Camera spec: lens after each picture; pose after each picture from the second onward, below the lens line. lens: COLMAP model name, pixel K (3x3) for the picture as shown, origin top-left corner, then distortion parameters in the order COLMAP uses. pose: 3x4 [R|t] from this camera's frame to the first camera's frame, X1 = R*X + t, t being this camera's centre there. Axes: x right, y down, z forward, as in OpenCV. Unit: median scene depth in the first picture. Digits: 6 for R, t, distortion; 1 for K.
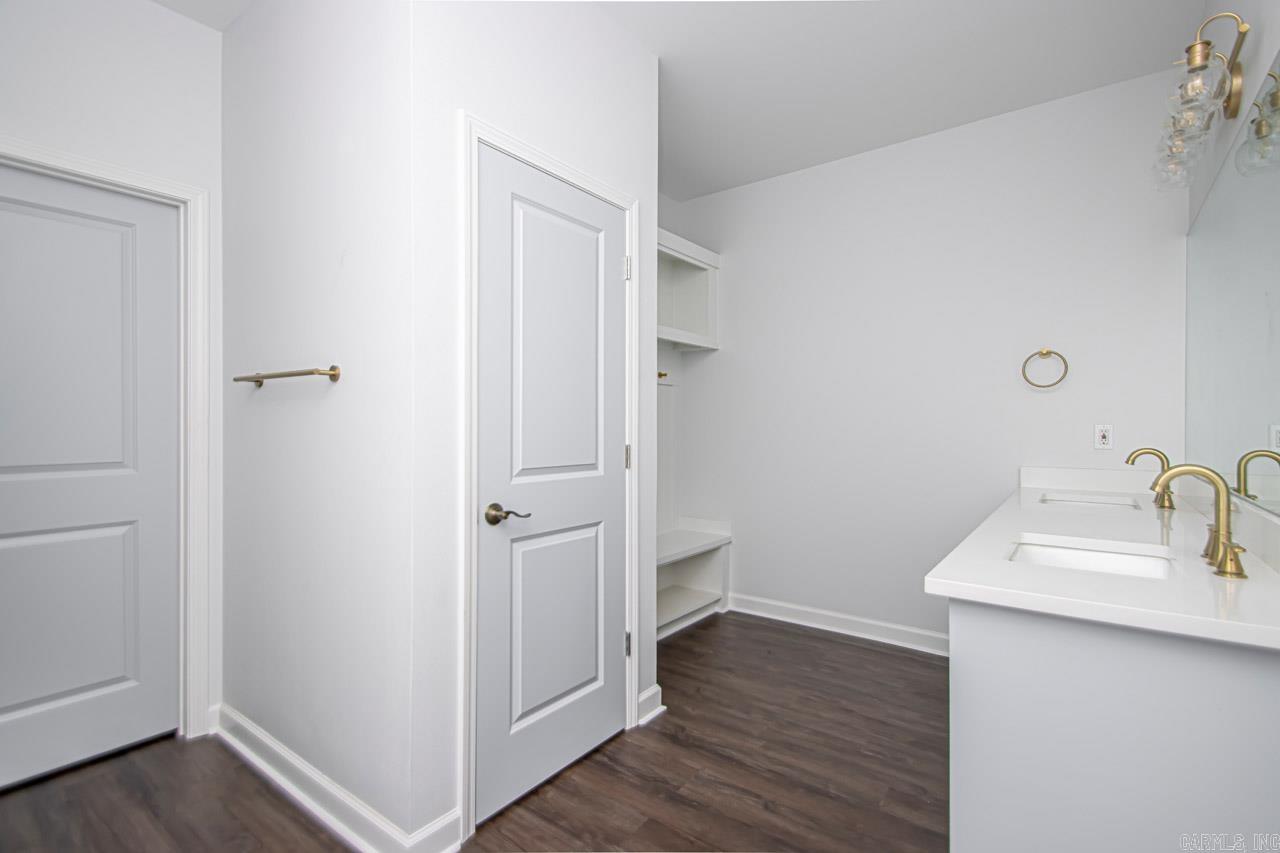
lens RADIAL K [[600.1, 0, 650.5], [0, 600.1, 427.3], [0, 0, 1]] dist [0.023353, -0.008766]
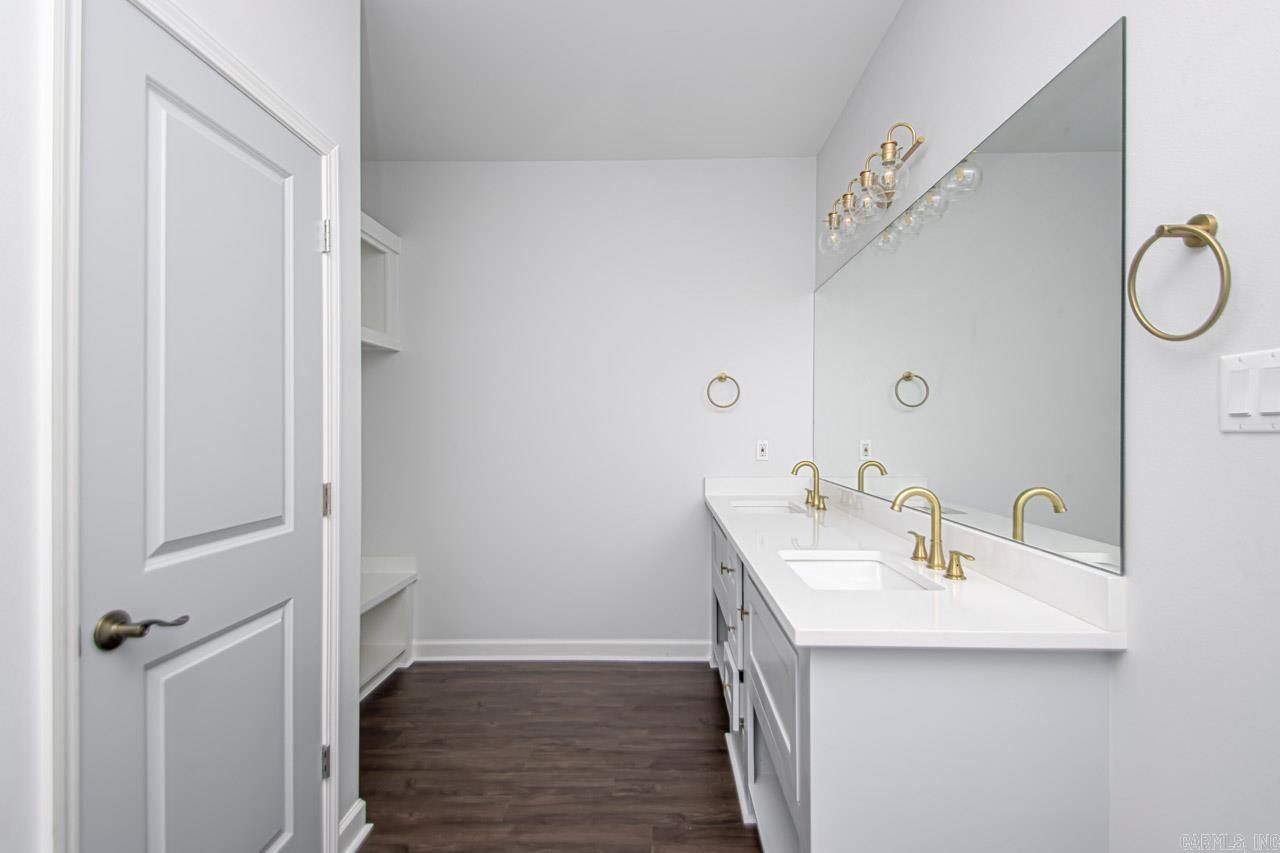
lens RADIAL K [[600.1, 0, 651.4], [0, 600.1, 423.9], [0, 0, 1]] dist [0.023353, -0.008766]
pose [[0.809116, -0.002107, 0.587645, -0.146487], [0.004909, 0.999983, -0.003174, -0.037331], [-0.587628, 0.005453, 0.809113, 0.187310]]
